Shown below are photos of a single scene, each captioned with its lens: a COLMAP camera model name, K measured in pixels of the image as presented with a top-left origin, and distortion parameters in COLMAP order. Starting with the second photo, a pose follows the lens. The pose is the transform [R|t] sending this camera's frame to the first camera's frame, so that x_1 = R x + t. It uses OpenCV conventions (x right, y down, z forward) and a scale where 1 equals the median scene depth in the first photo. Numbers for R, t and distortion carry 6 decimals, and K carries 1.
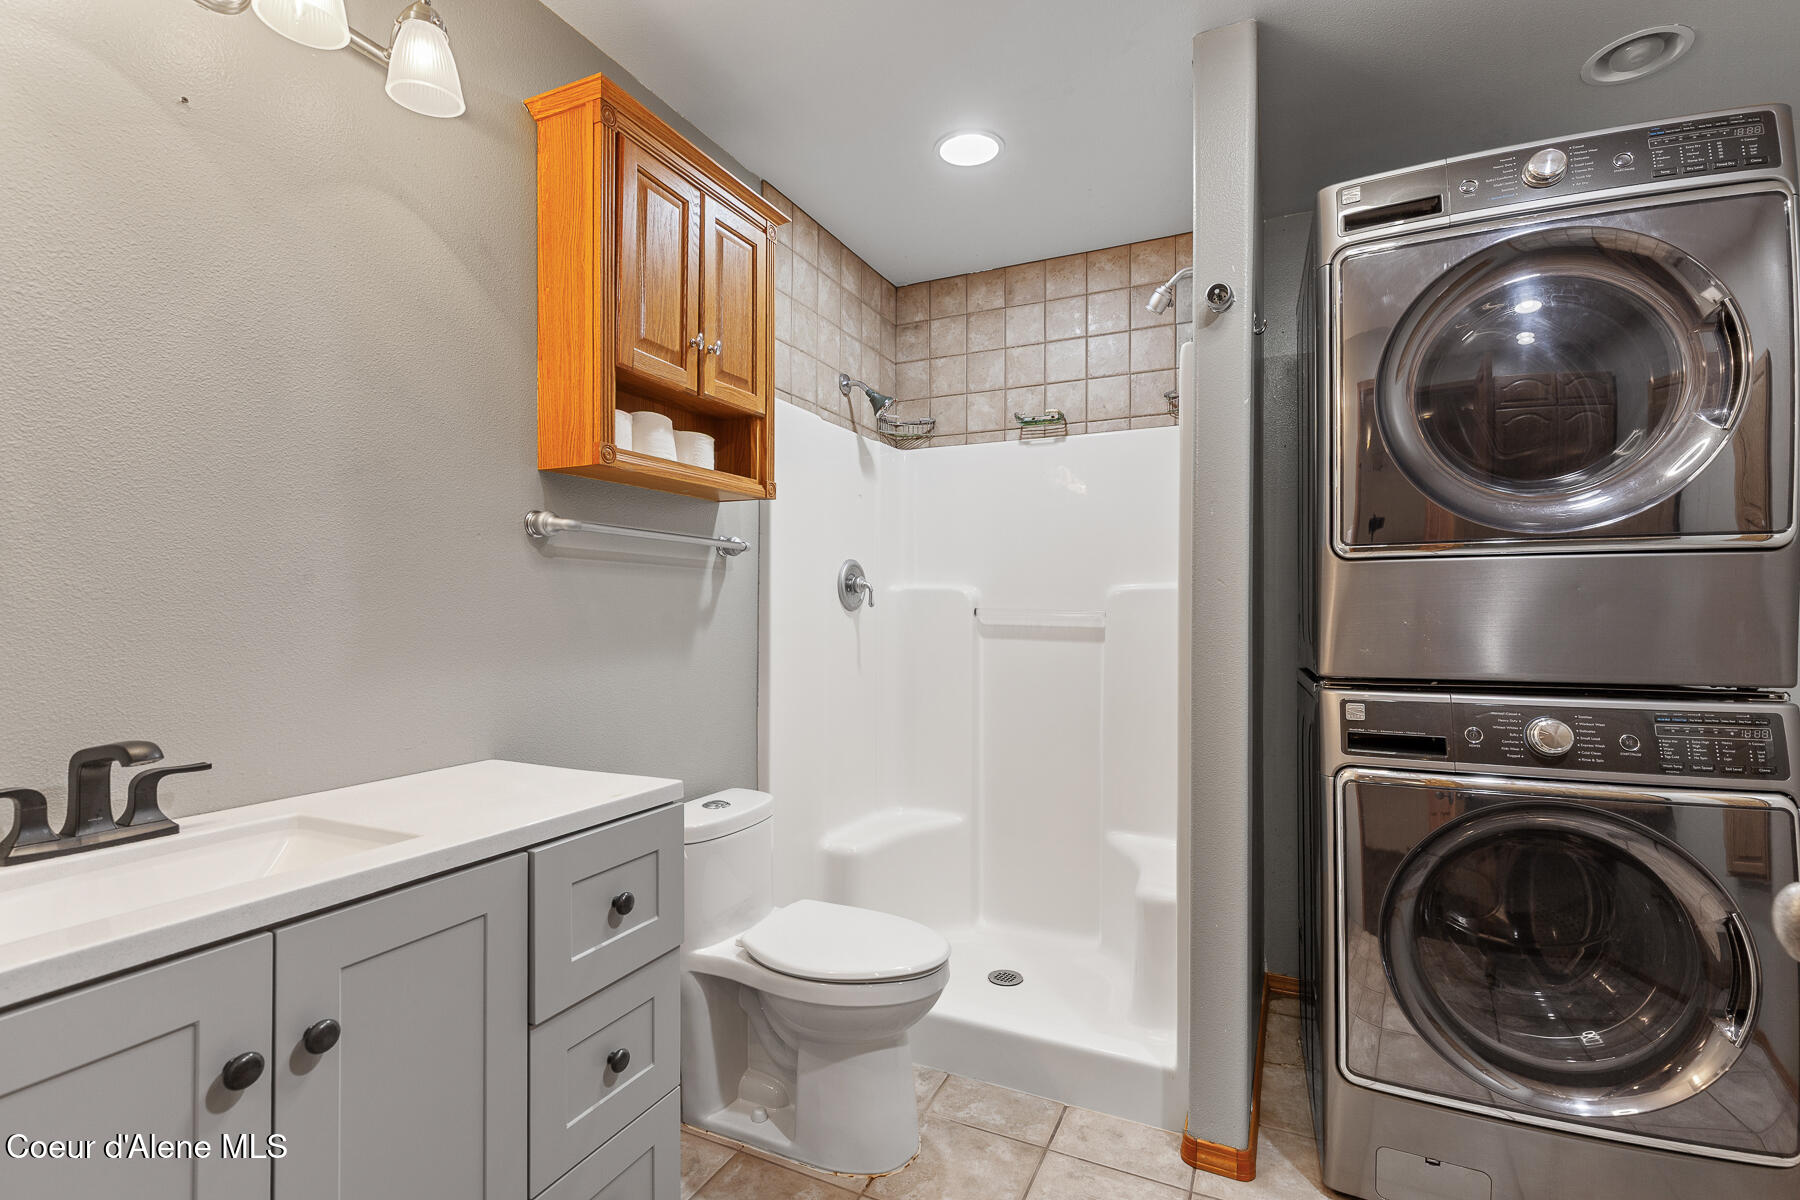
lens RADIAL K [[820.4, 0, 901.7], [0, 820.4, 603.7], [0, 0, 1]] dist [-0.000616, -0.000029]
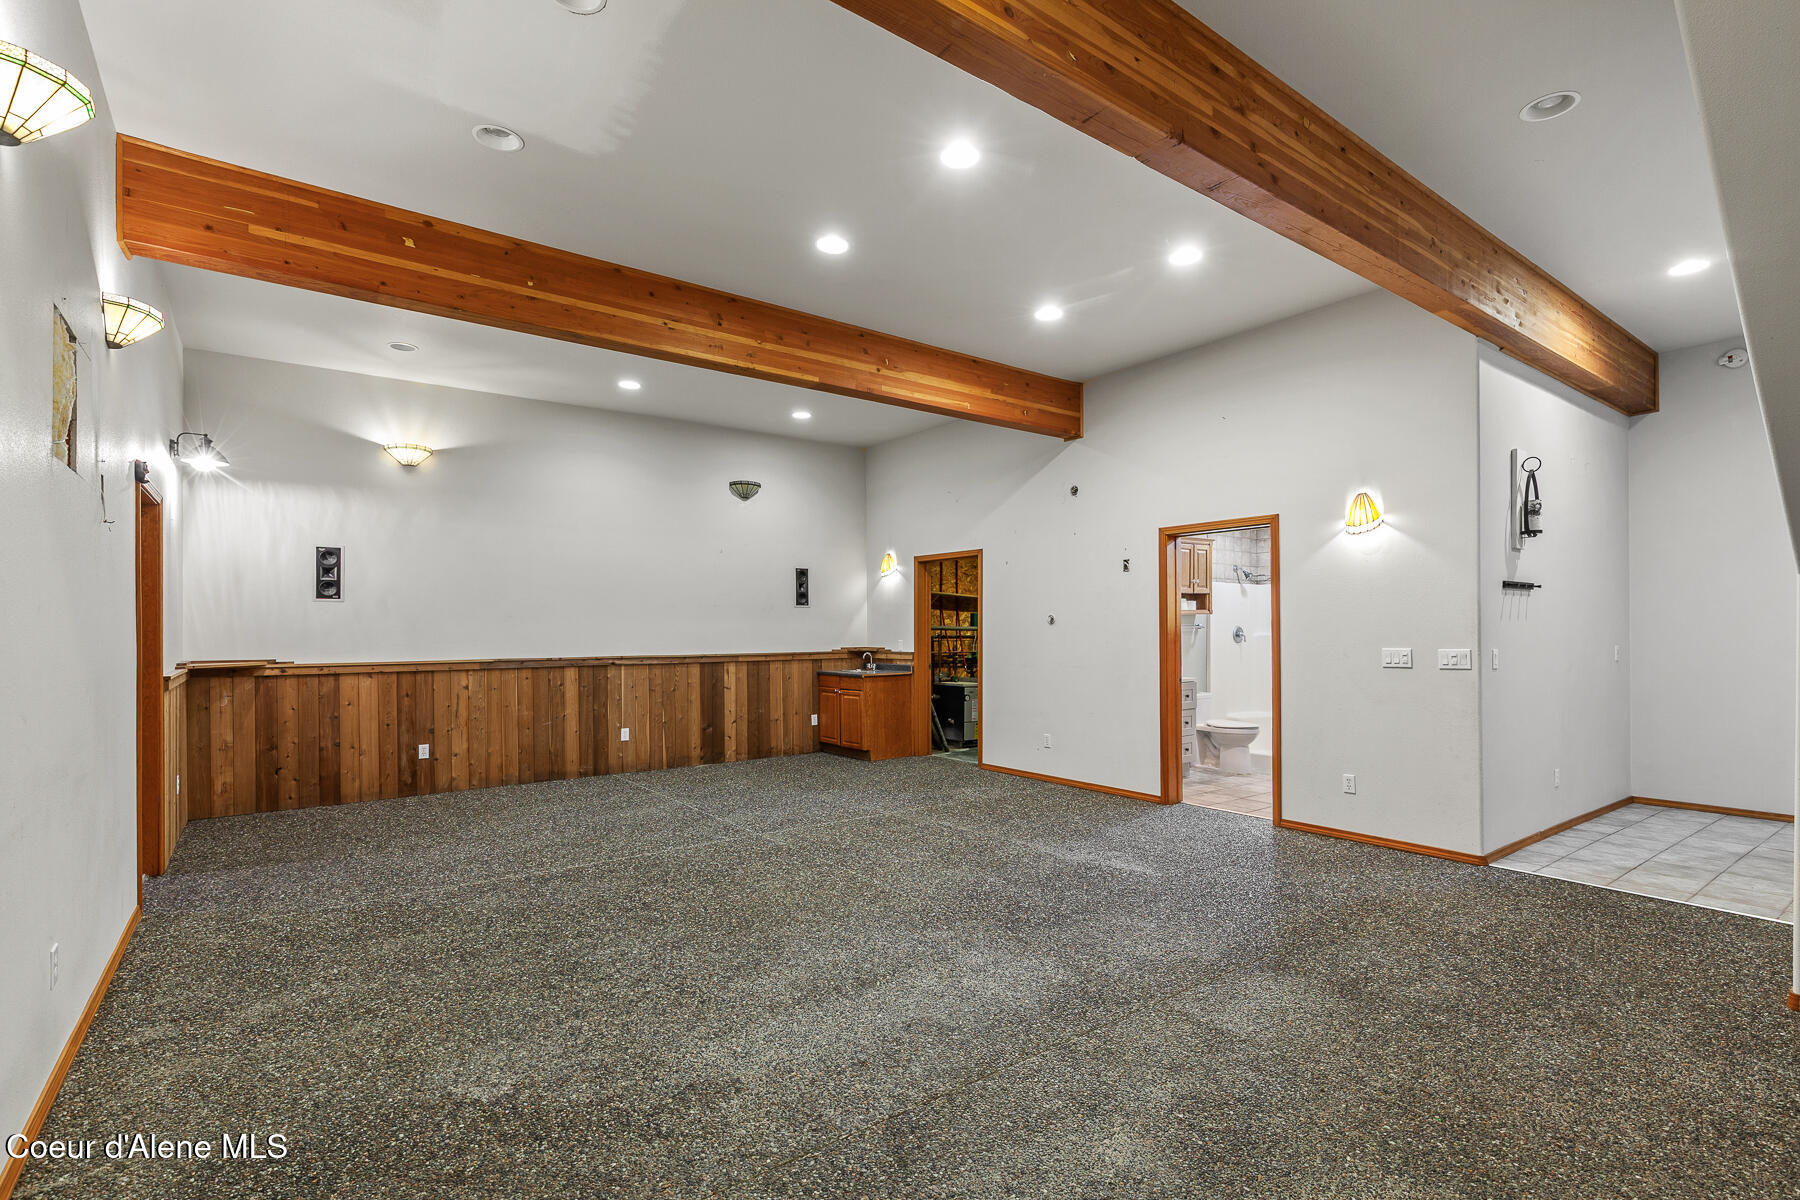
lens RADIAL K [[820.4, 0, 899.1], [0, 820.4, 601.1], [0, 0, 1]] dist [-0.000616, -0.000029]
pose [[0.877976, -0.003624, -0.478691, 0.328551], [0.007703, 0.999949, 0.006558, -0.199864], [0.478643, -0.009445, 0.877959, -2.560678]]
